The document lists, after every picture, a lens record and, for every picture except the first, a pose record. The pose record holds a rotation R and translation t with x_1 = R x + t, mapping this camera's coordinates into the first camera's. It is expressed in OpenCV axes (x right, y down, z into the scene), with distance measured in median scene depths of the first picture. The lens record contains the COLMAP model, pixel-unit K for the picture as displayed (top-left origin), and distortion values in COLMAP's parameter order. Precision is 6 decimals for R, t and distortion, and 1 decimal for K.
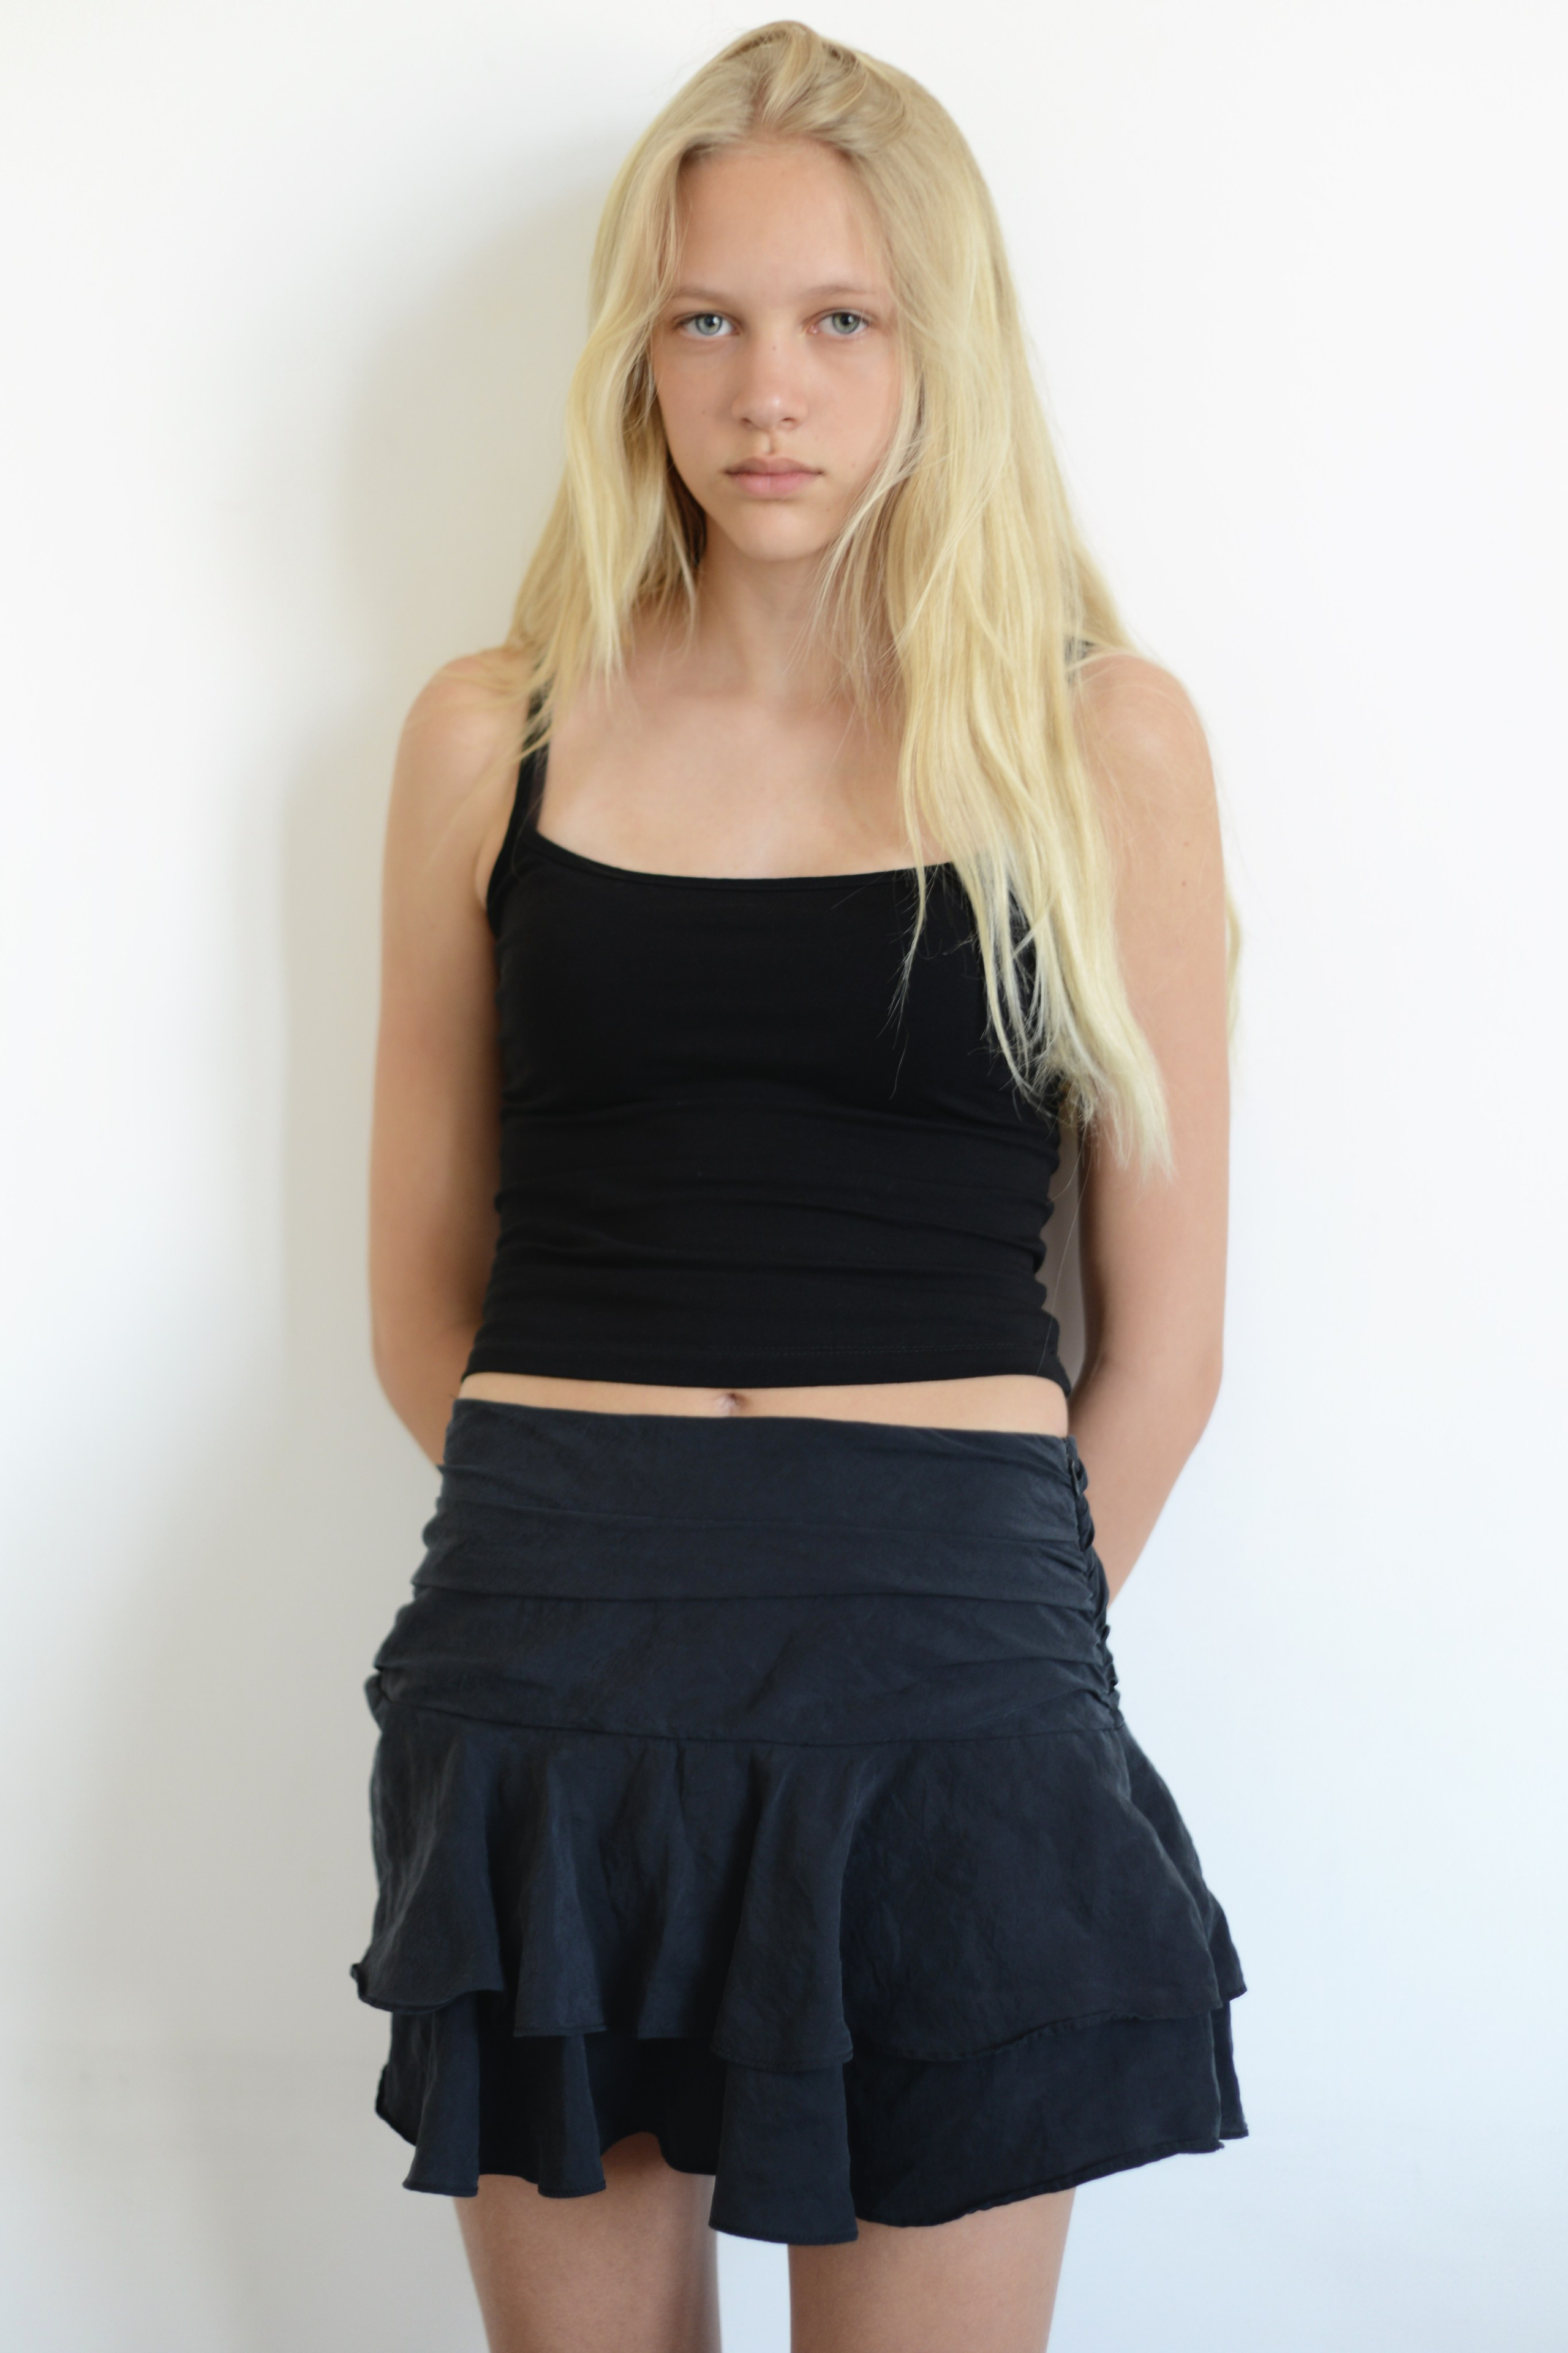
lens RADIAL K [[3419.1, 0, 783.5], [0, 3419.1, 1189.8], [0, 0, 1]] dist [-0.092074, 0.000000]
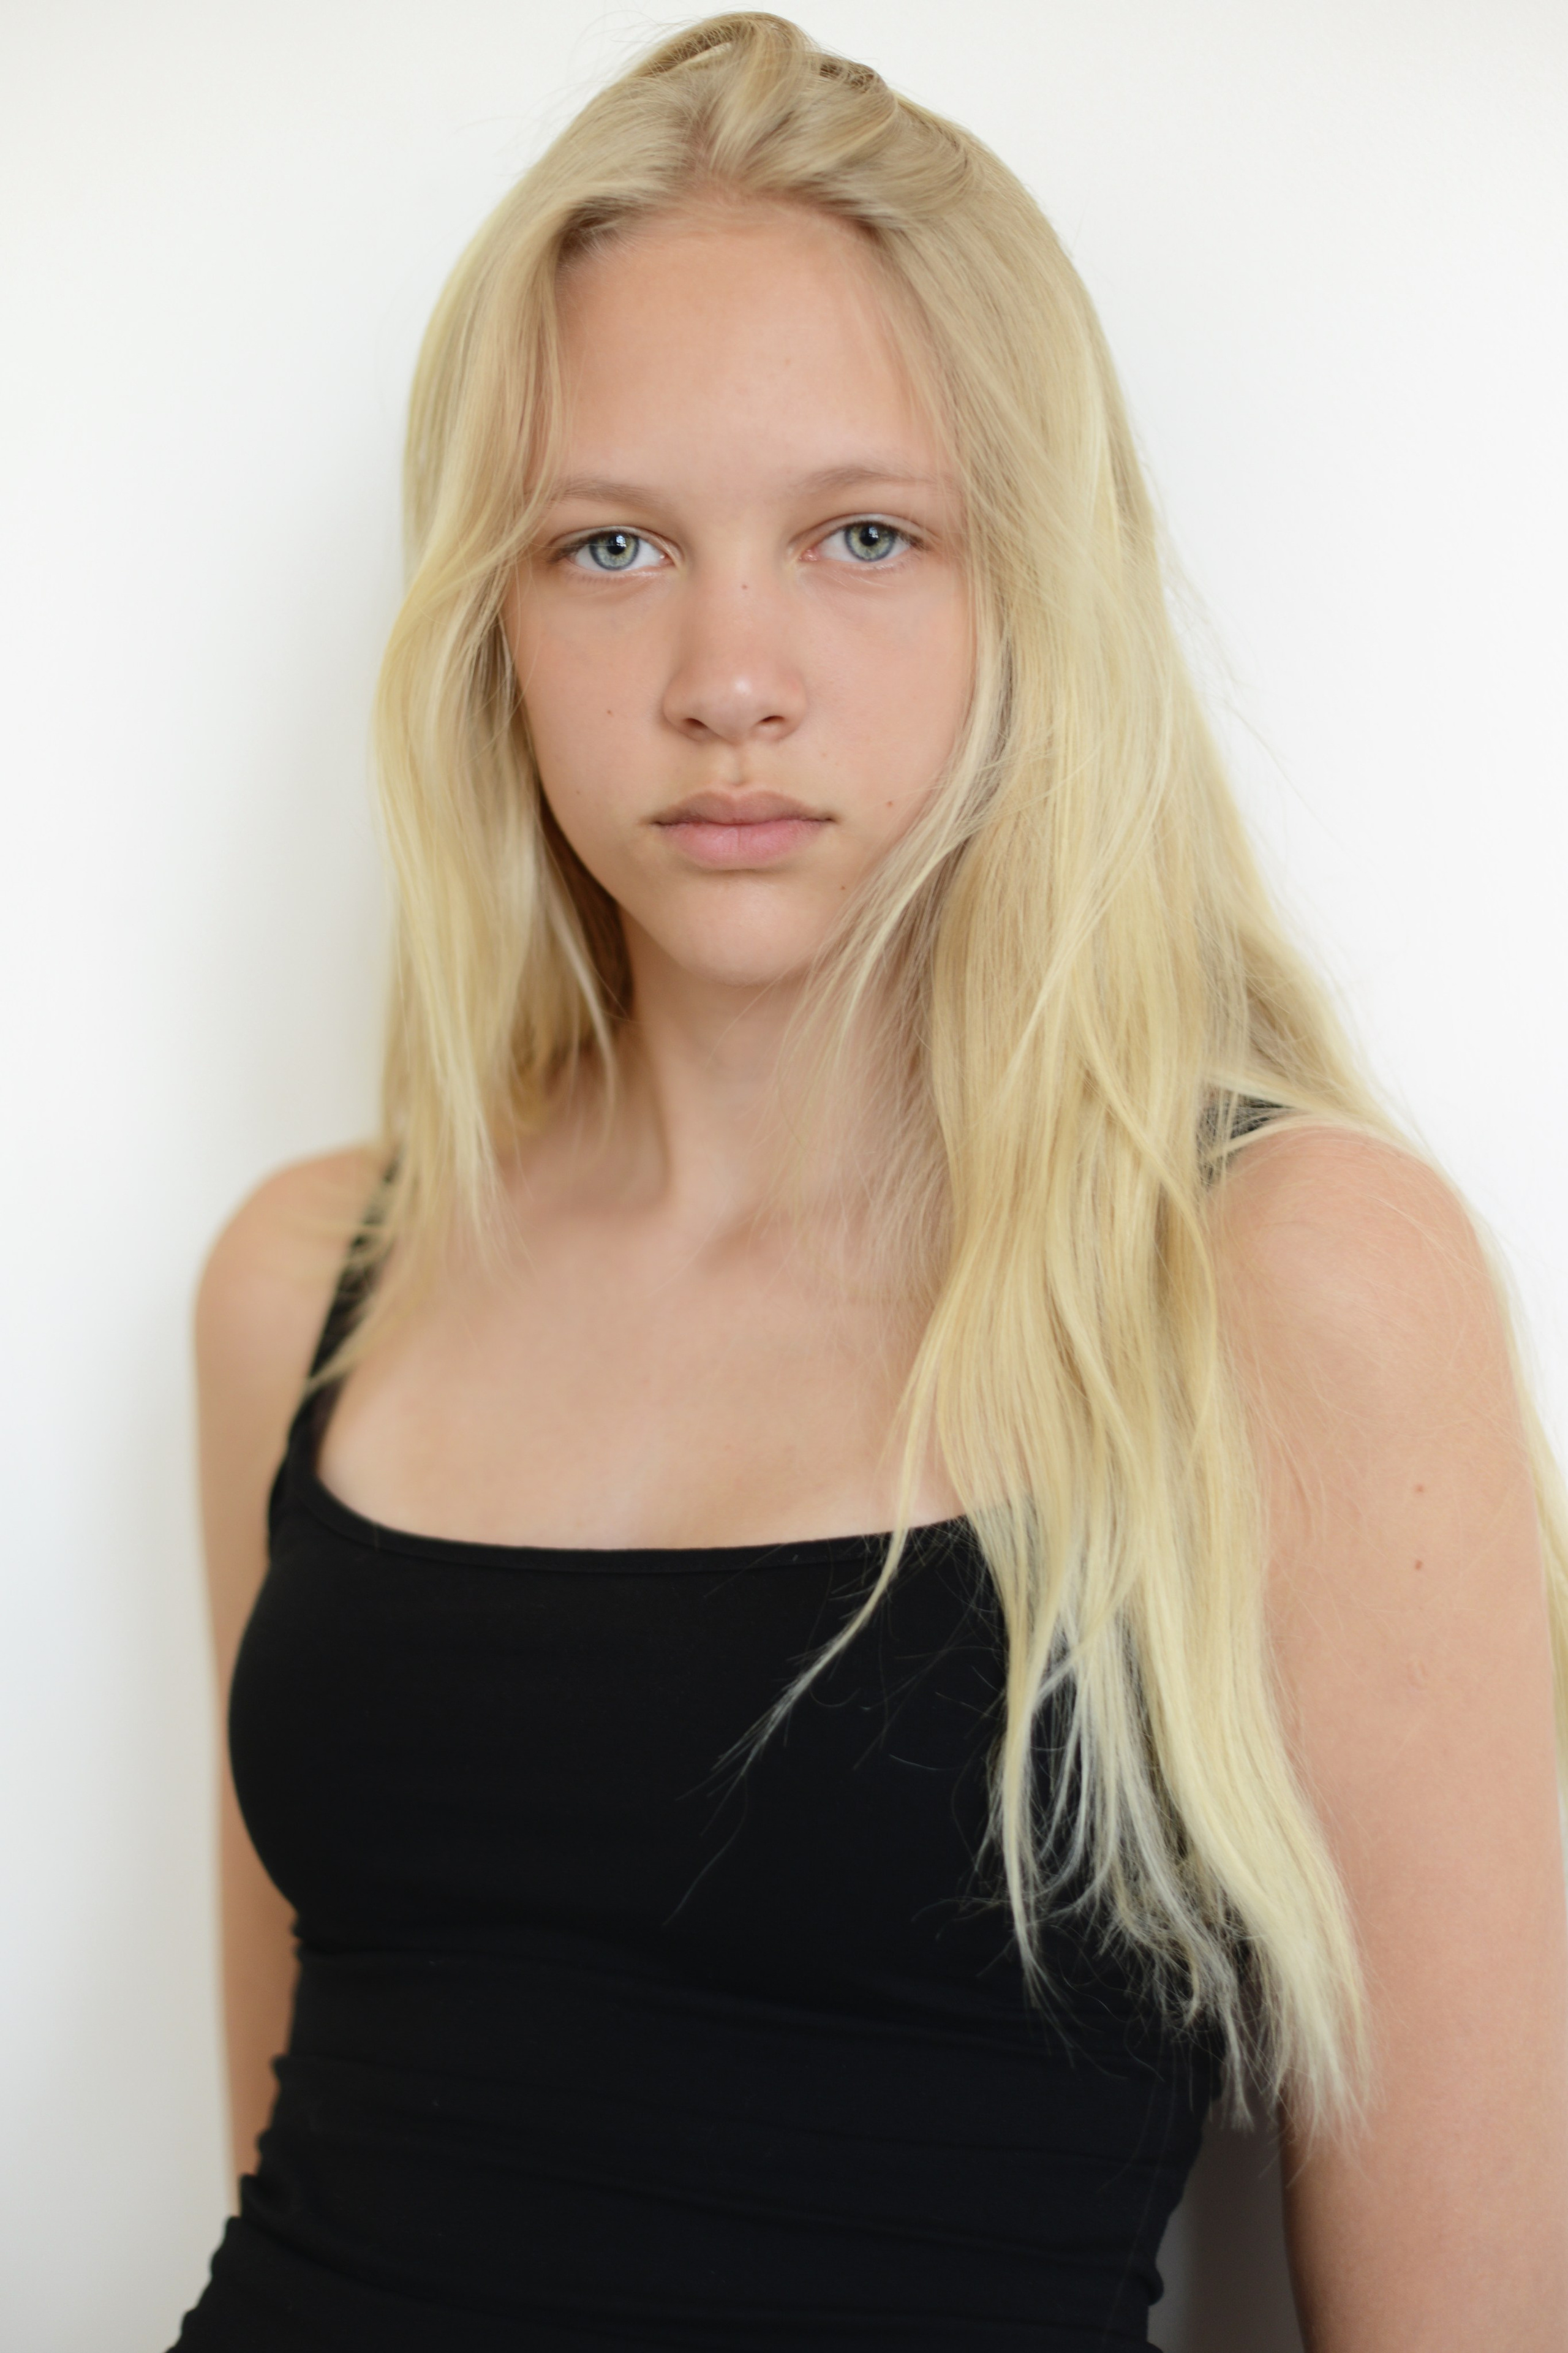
lens RADIAL K [[3501.3, 0, 779.3], [0, 3501.3, 1176.9], [0, 0, 1]] dist [0.004520, 0.000000]
pose [[0.999559, -0.018381, 0.023313, -0.010826], [0.020728, 0.994280, -0.104772, -0.097240], [-0.021254, 0.105210, 0.994223, 0.459123]]
